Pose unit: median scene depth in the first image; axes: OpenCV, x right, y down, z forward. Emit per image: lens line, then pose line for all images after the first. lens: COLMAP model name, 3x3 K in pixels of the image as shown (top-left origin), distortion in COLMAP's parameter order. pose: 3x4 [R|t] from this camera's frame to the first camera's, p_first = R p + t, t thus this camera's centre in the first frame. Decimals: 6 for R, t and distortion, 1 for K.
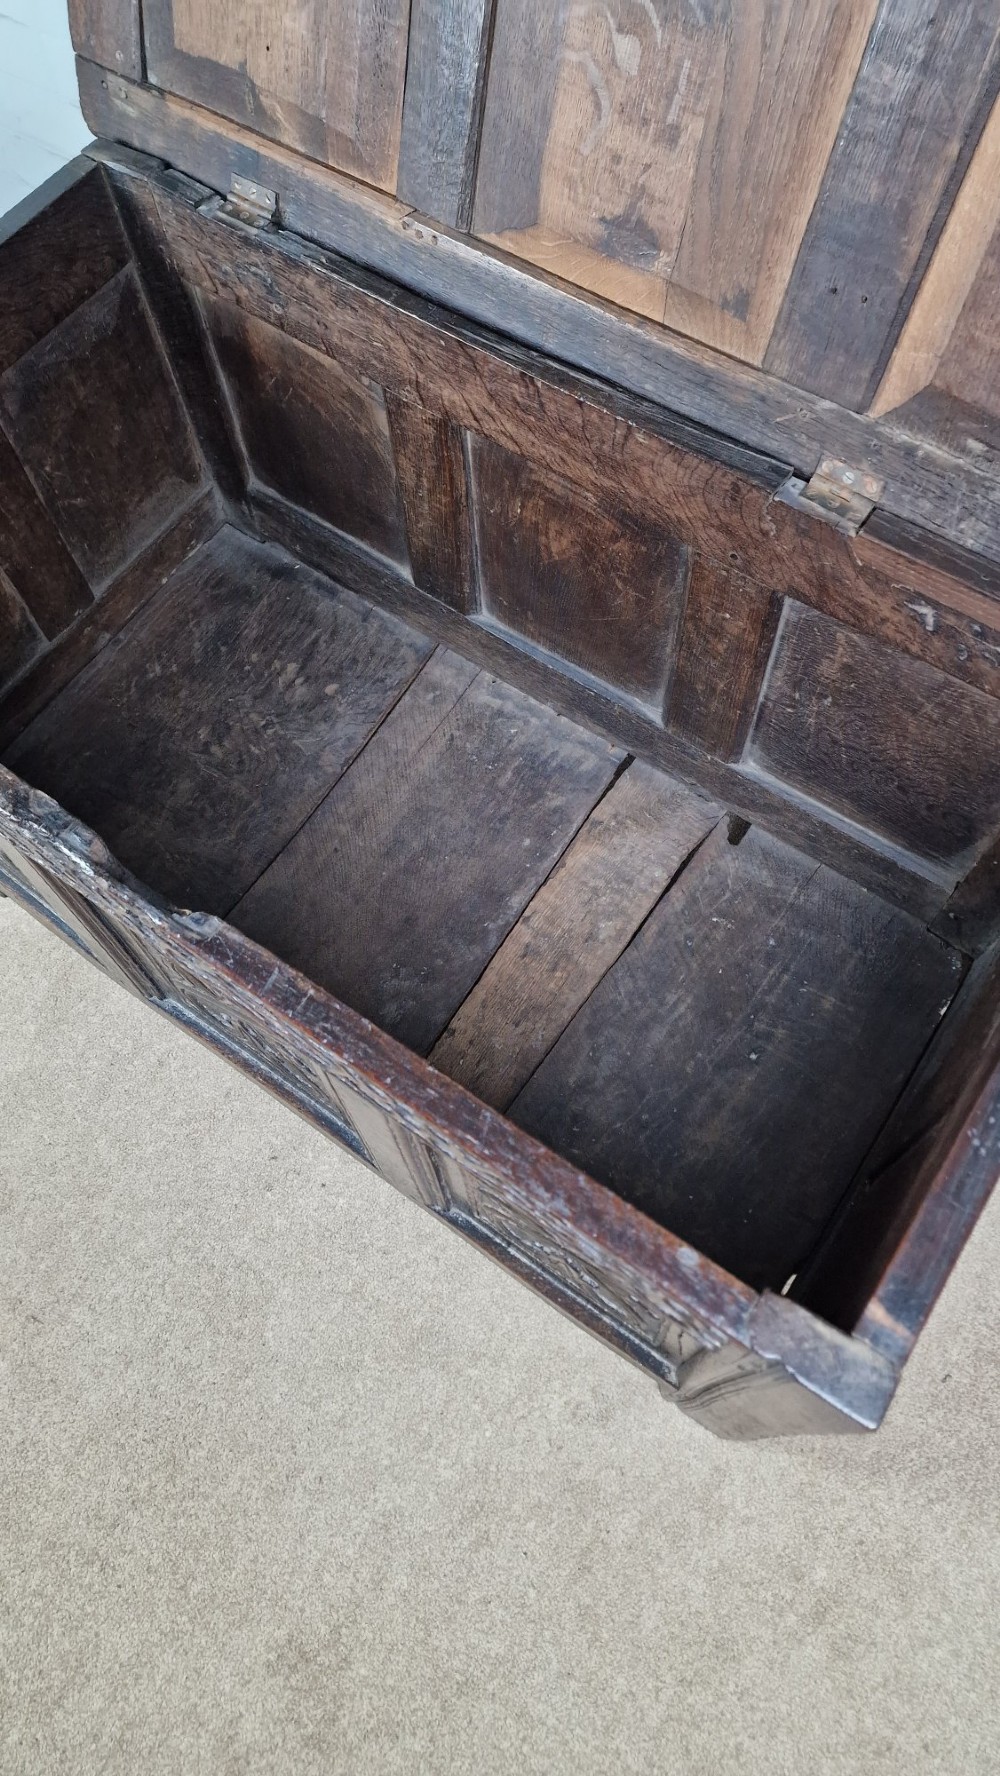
lens RADIAL K [[1181.4, 0, 499.9], [0, 1181.4, 879.3], [0, 0, 1]] dist [0.056665, -0.048763]
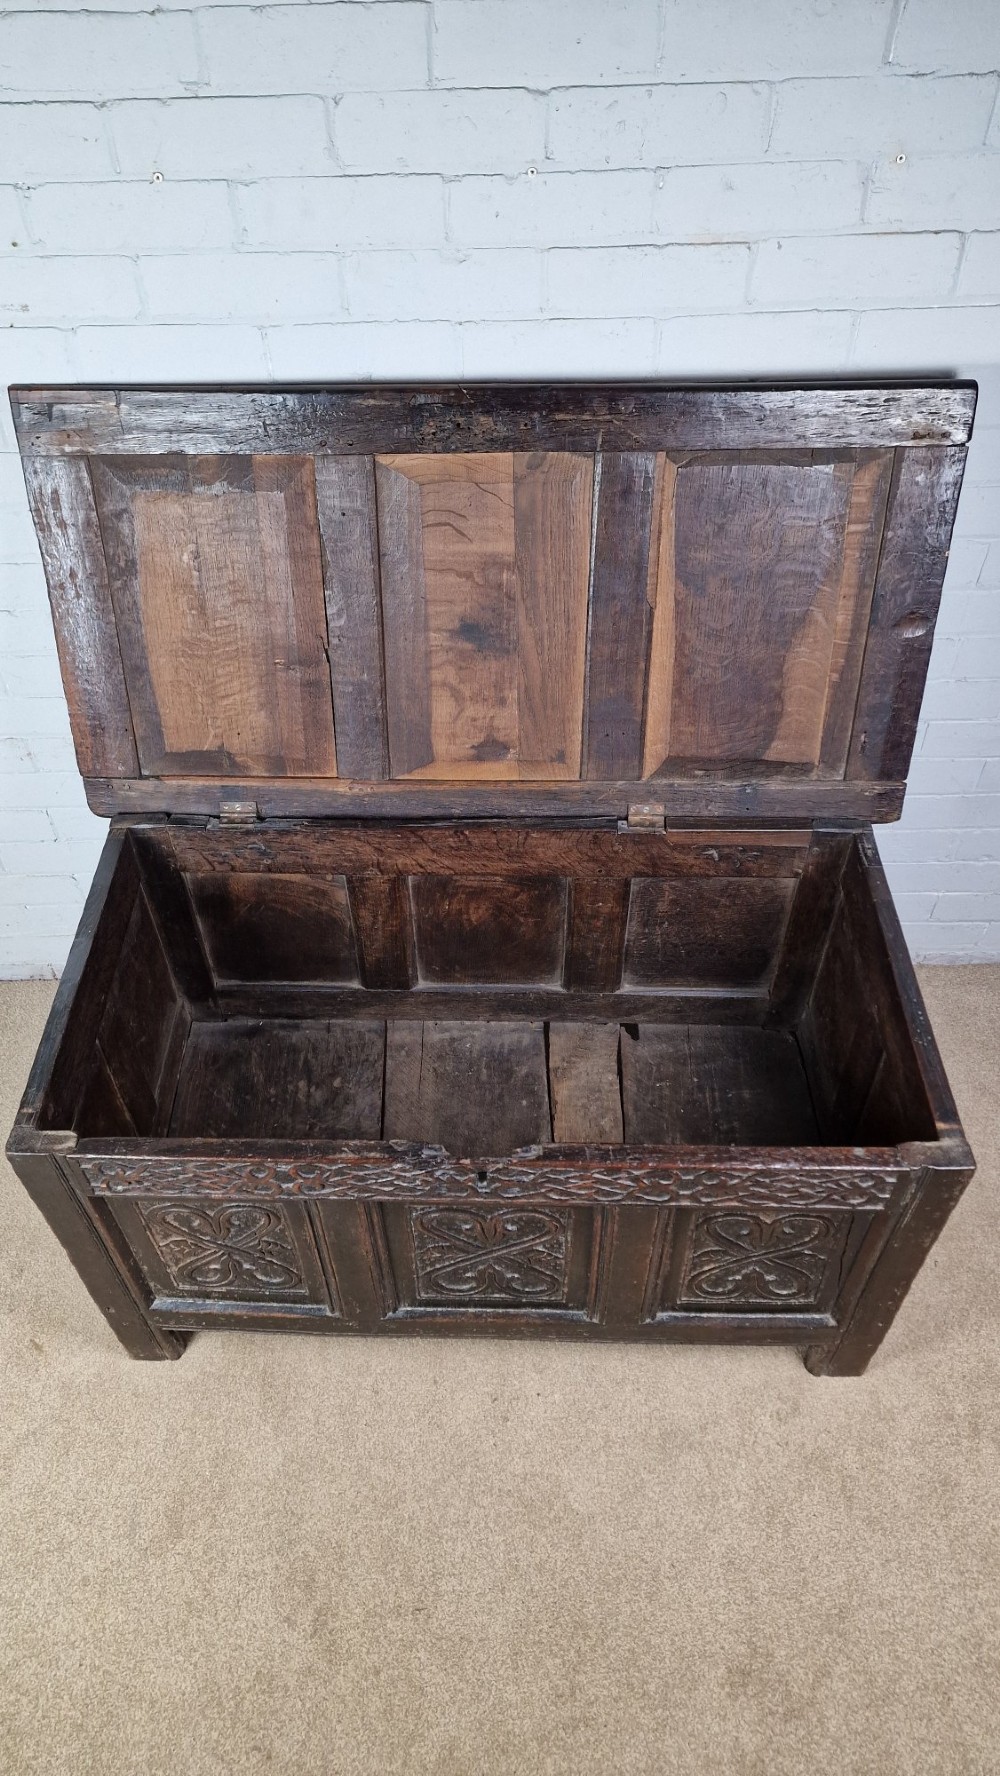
lens RADIAL K [[1181.4, 0, 483.5], [0, 1181.4, 884.4], [0, 0, 1]] dist [0.056665, -0.048763]
pose [[0.827677, -0.399442, 0.394204, -0.602884], [0.502565, 0.840158, -0.203871, 0.018083], [-0.249759, 0.366852, 0.896125, -0.499245]]
